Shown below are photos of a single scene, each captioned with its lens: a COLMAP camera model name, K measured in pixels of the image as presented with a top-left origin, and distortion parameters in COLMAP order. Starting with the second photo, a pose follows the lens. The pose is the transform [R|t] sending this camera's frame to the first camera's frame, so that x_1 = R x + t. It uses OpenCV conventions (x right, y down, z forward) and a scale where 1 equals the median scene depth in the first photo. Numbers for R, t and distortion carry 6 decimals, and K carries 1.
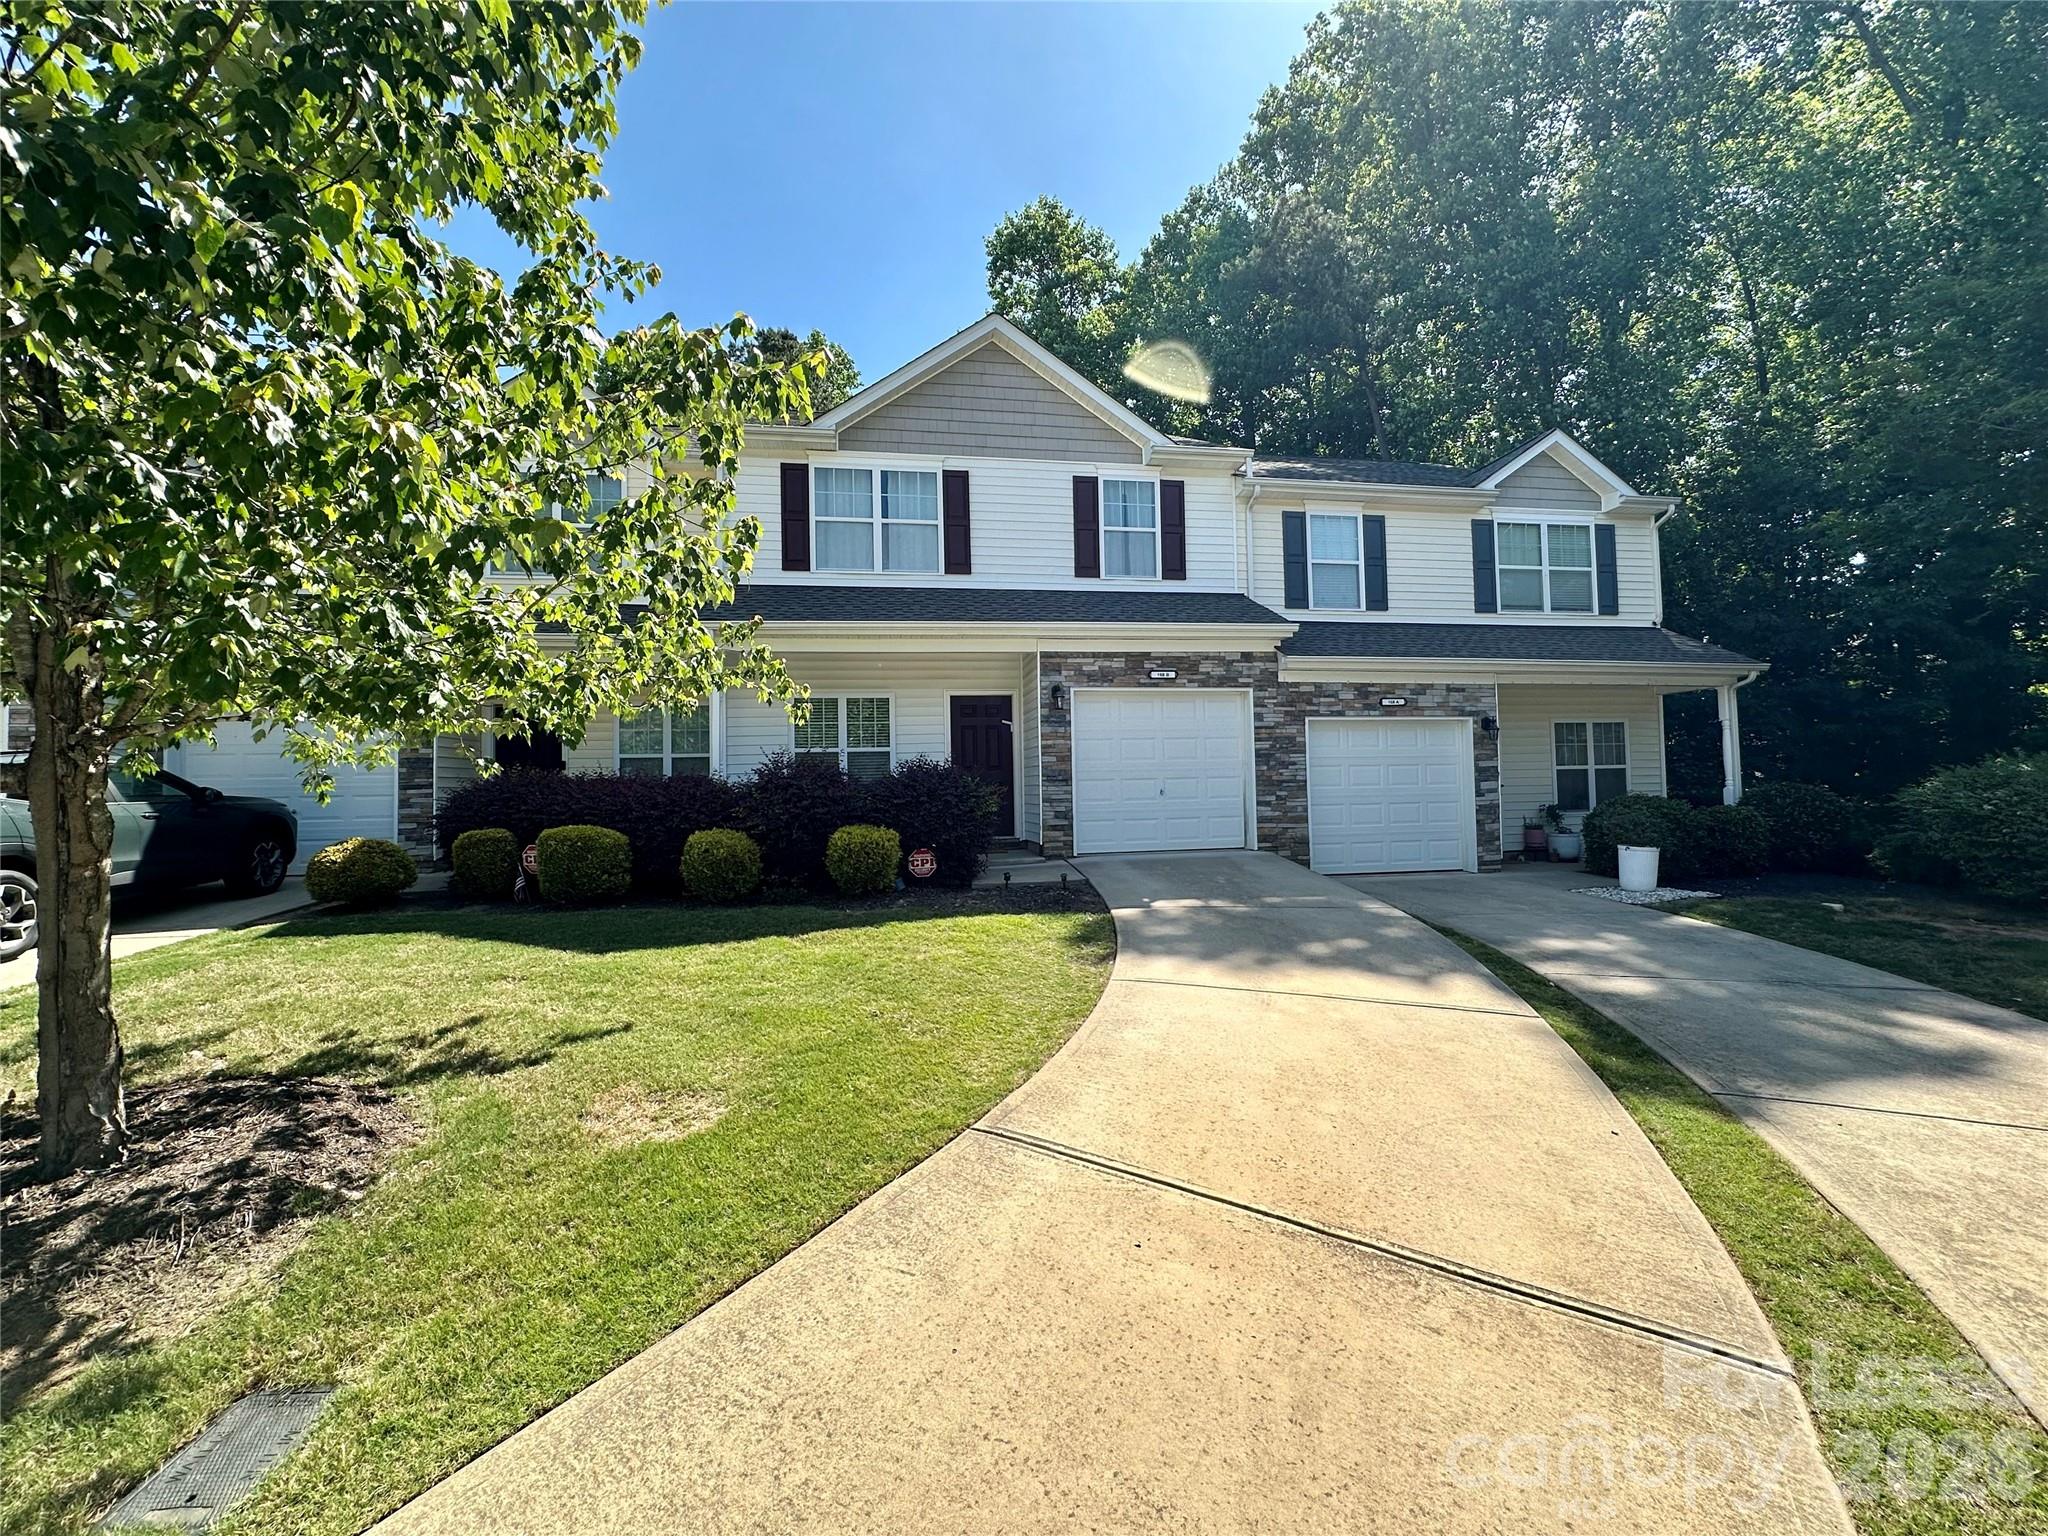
lens RADIAL K [[816.2, 0, 1022.7], [0, 816.2, 767.2], [0, 0, 1]] dist [-0.002529, 0.000188]
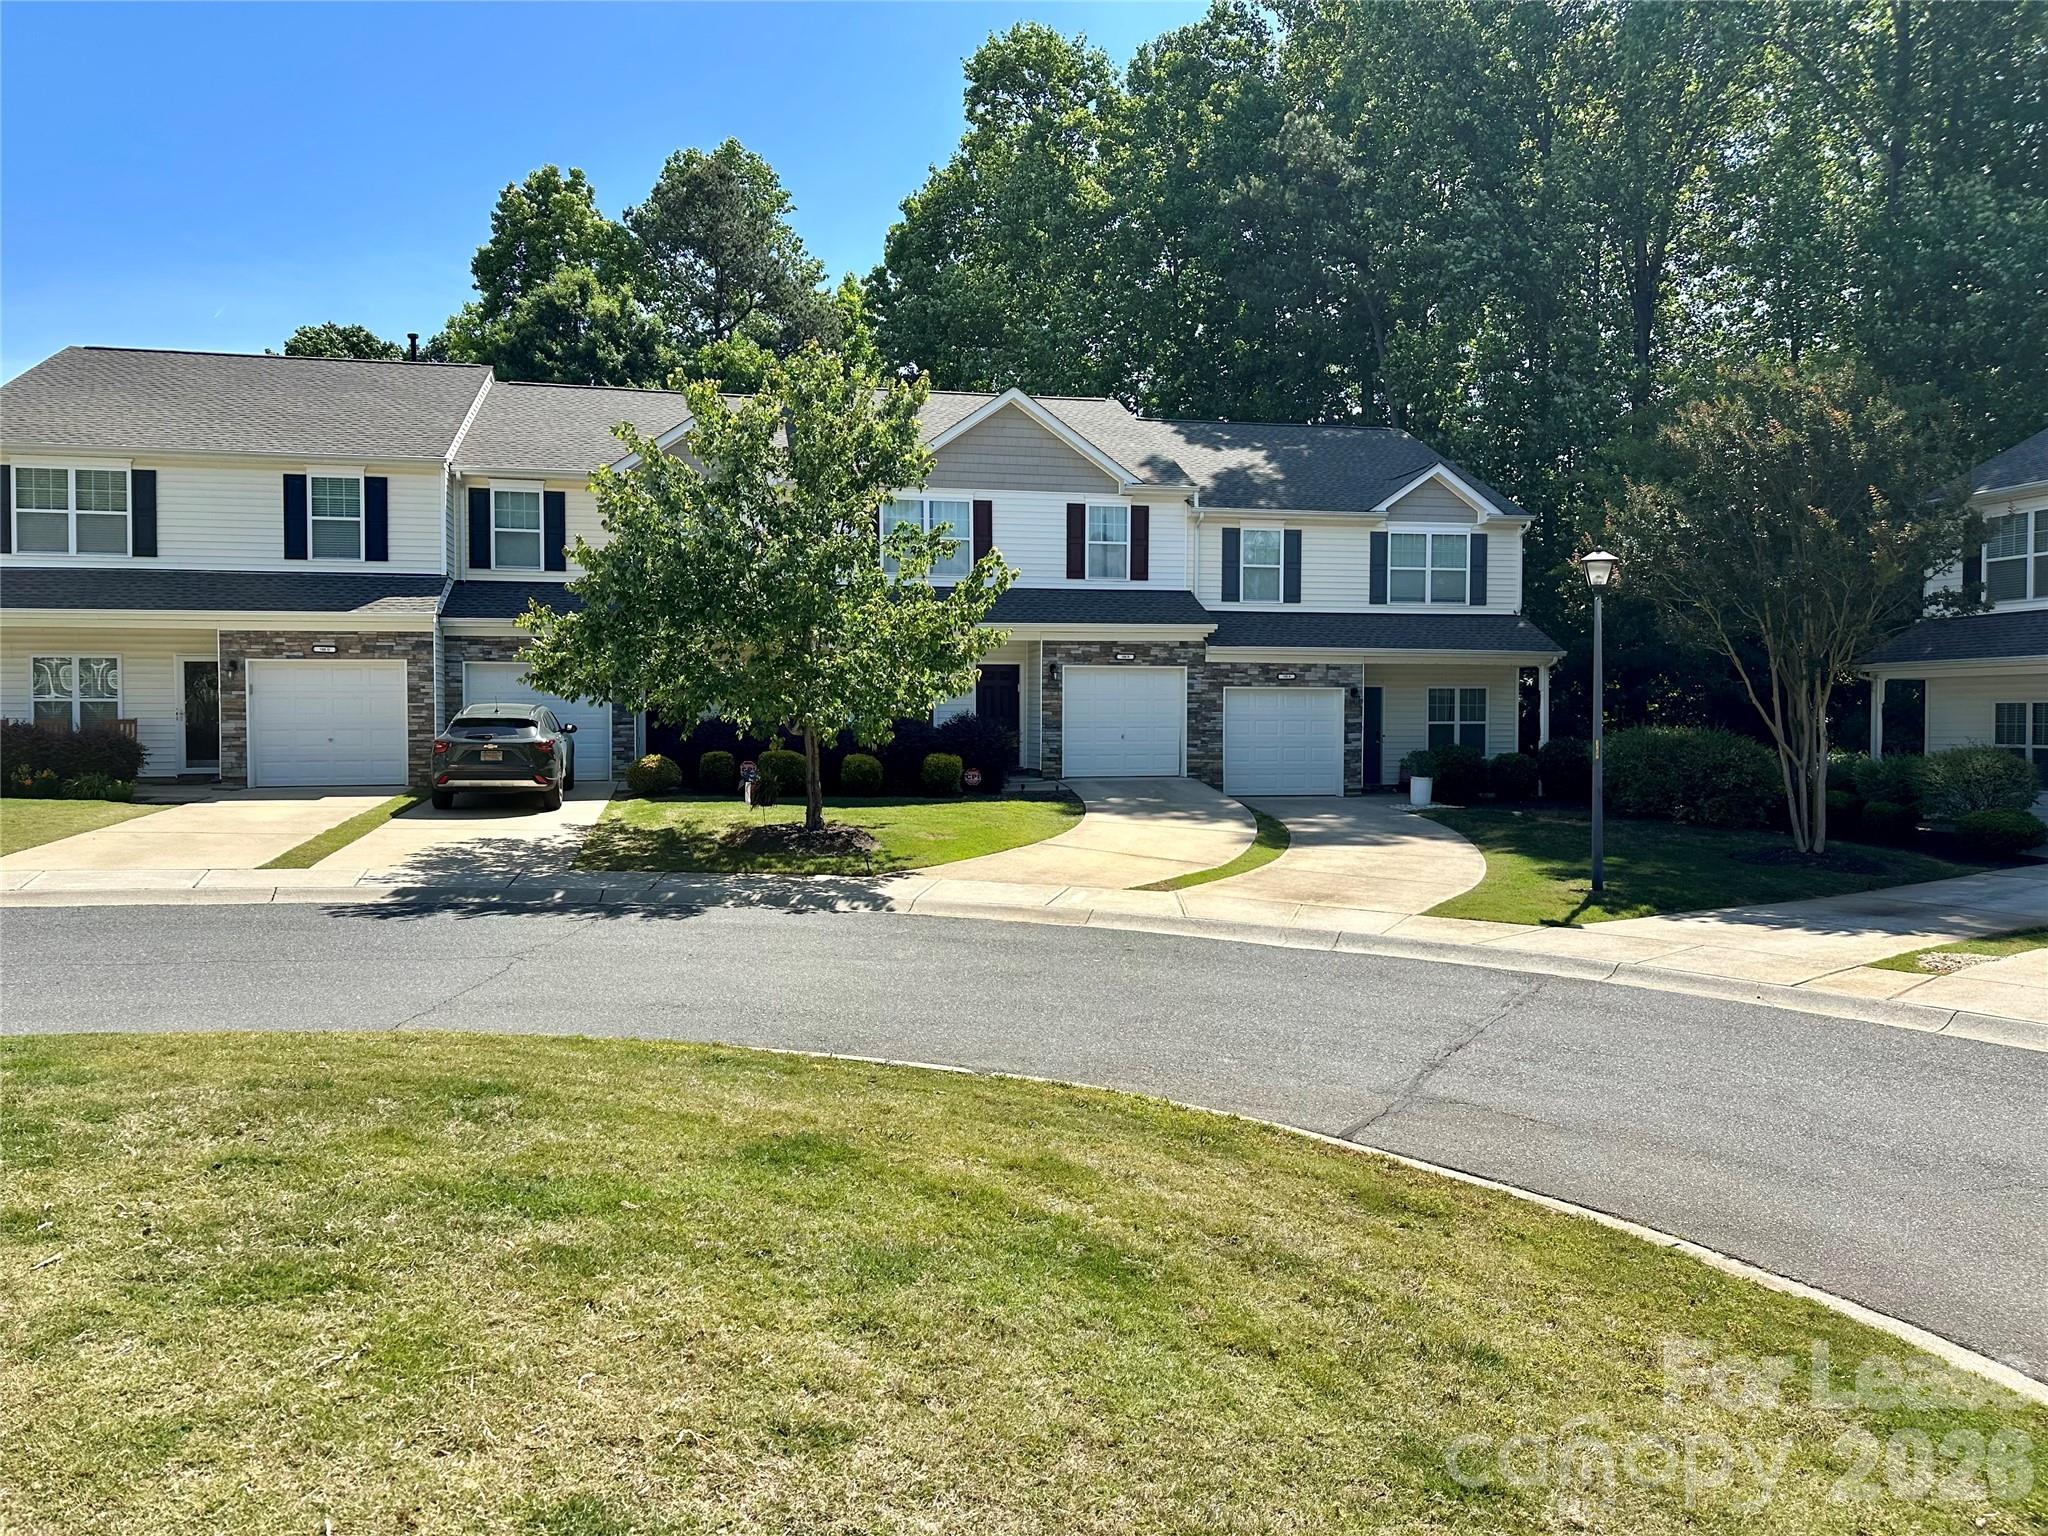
lens RADIAL K [[1430.2, 0, 1024.0], [0, 1430.2, 768.0], [0, 0, 1]] dist [0.002979, 0.000009]
pose [[0.998757, 0.017983, 0.046498, -0.117094], [-0.020793, 0.997942, 0.060660, -0.060922], [-0.045311, -0.061551, 0.997075, -1.456207]]
